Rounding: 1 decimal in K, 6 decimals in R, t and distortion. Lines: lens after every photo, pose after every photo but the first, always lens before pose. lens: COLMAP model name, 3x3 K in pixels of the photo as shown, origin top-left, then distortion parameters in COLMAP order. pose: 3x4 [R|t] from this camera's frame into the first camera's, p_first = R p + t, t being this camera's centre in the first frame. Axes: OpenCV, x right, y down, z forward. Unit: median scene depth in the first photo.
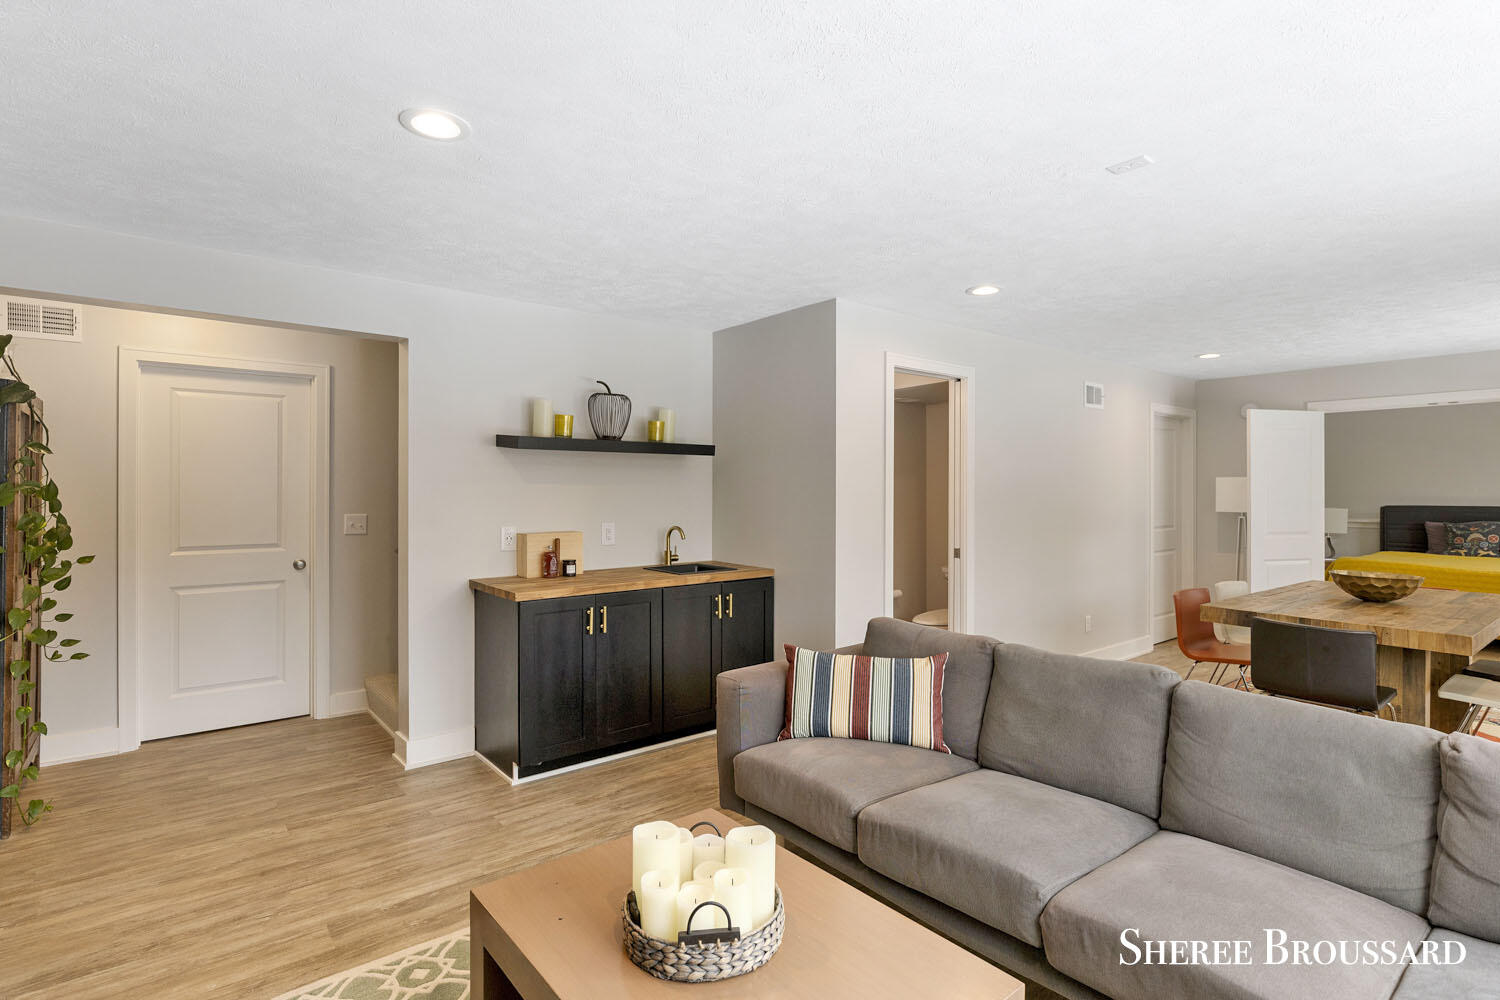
lens RADIAL K [[737.3, 0, 708.2], [0, 737.3, 485.4], [0, 0, 1]] dist [0.009748, -0.003241]
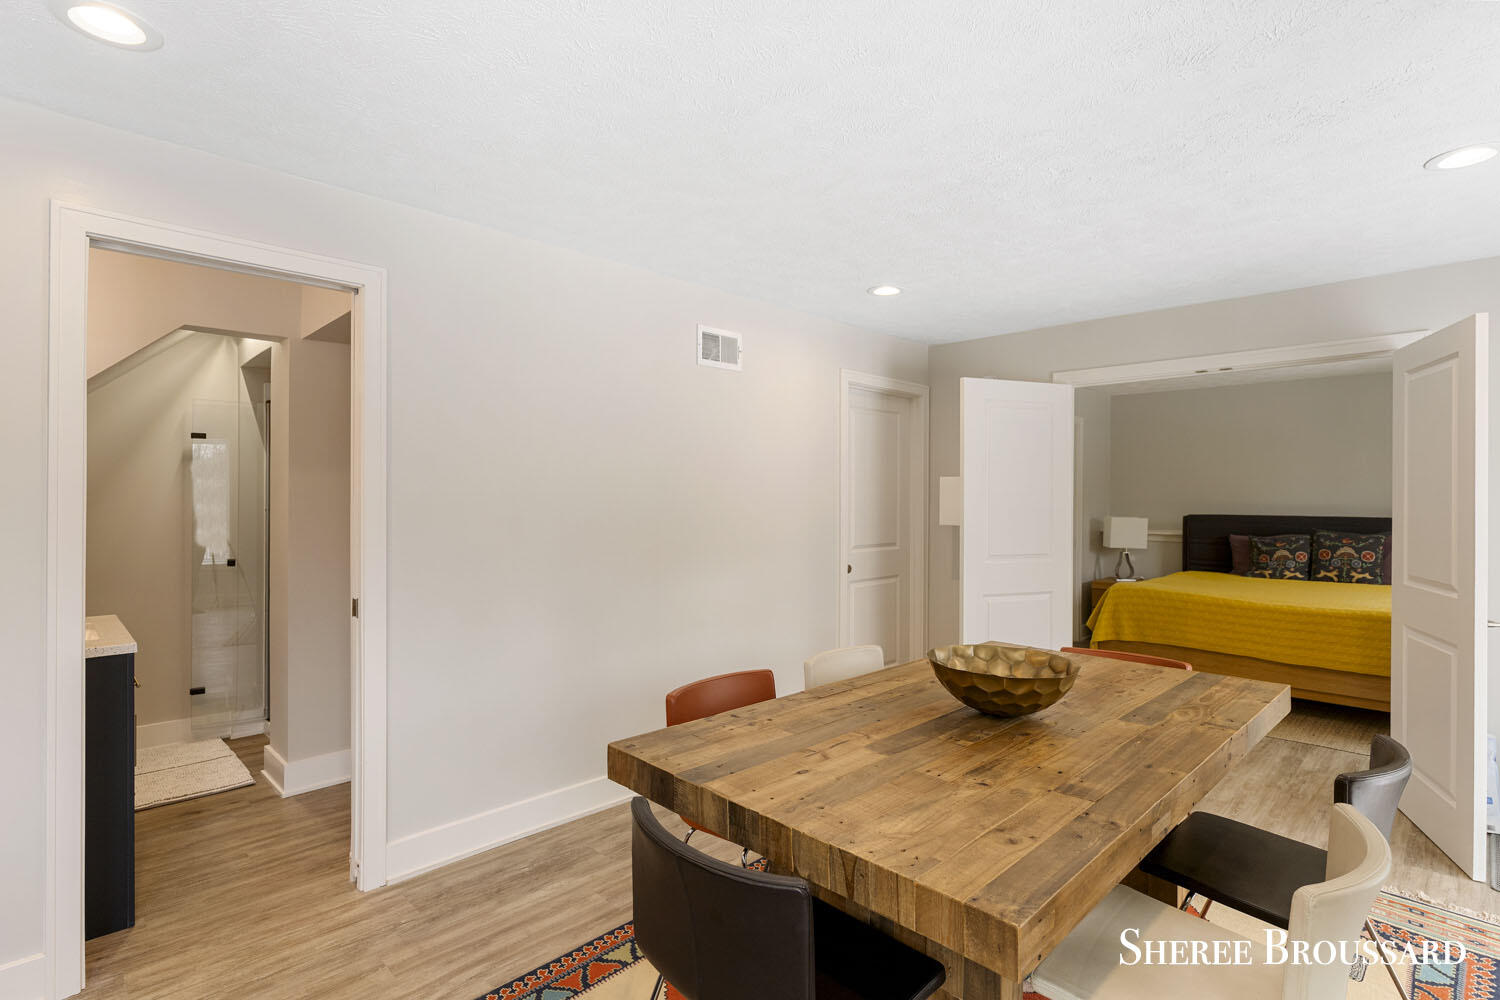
lens RADIAL K [[737.3, 0, 724.9], [0, 737.3, 486.9], [0, 0, 1]] dist [0.009748, -0.003241]
pose [[0.994023, 0.002882, 0.109137, 0.360966], [-0.002787, 0.999996, -0.001027, 0.000227], [-0.109139, 0.000717, 0.994026, 0.283086]]
